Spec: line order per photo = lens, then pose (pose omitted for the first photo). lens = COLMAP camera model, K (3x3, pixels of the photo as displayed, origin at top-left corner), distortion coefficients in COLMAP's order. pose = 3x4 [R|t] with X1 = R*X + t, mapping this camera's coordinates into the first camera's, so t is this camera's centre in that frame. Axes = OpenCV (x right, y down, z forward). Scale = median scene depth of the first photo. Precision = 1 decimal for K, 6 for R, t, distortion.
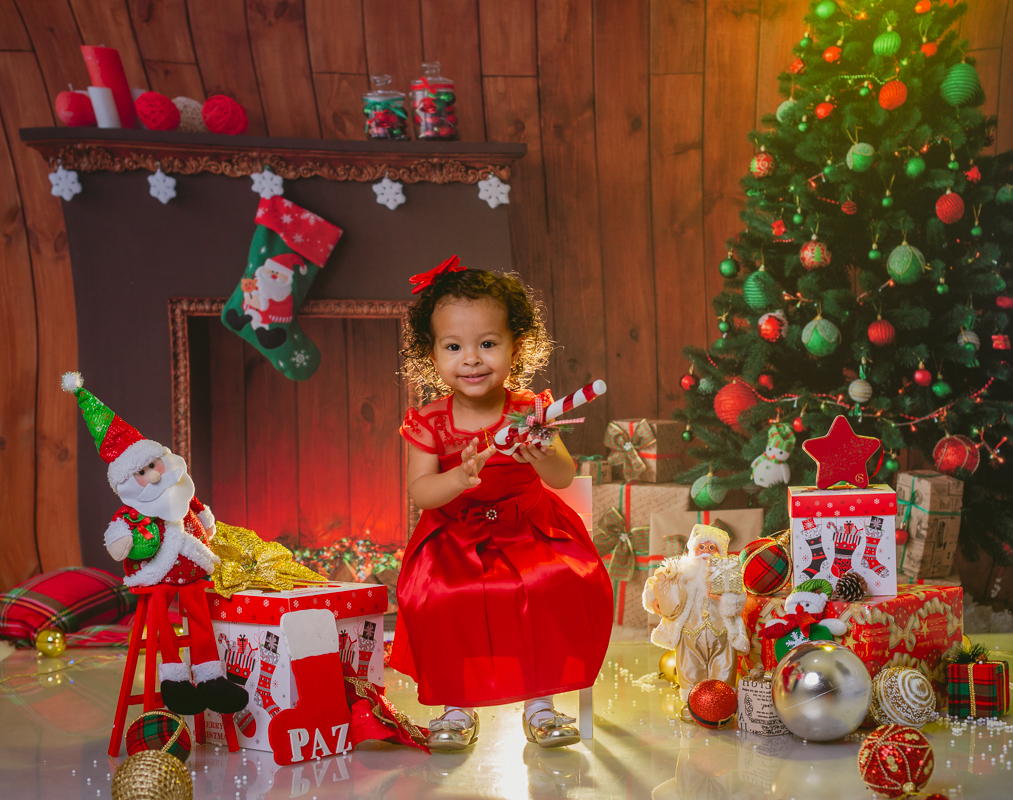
lens RADIAL K [[1953.9, 0, 531.2], [0, 1953.9, 351.4], [0, 0, 1]] dist [-0.127247, 0.000000]
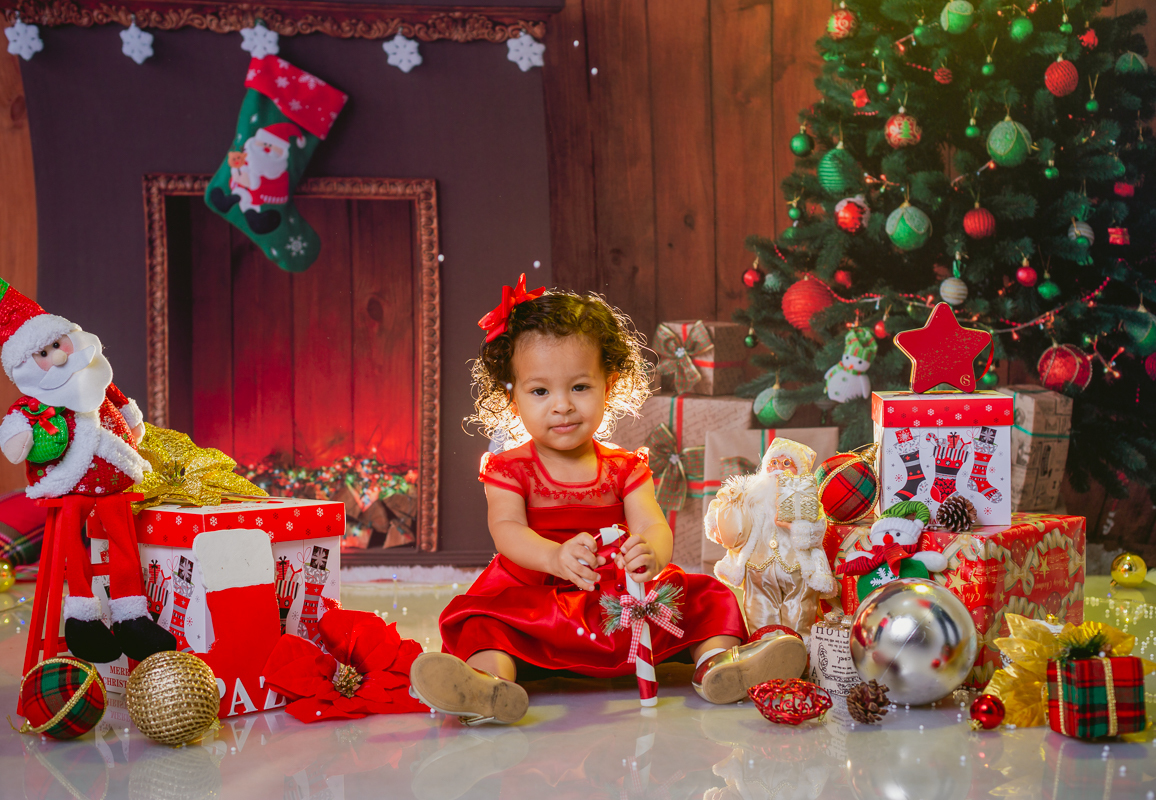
lens RADIAL K [[1884.3, 0, 589.7], [0, 1884.3, 371.7], [0, 0, 1]] dist [-0.119863, 0.000000]
pose [[0.999922, 0.009164, -0.008434, 0.016956], [-0.008877, 0.999400, 0.033477, 0.029788], [0.008736, -0.033399, 0.999404, 0.178030]]
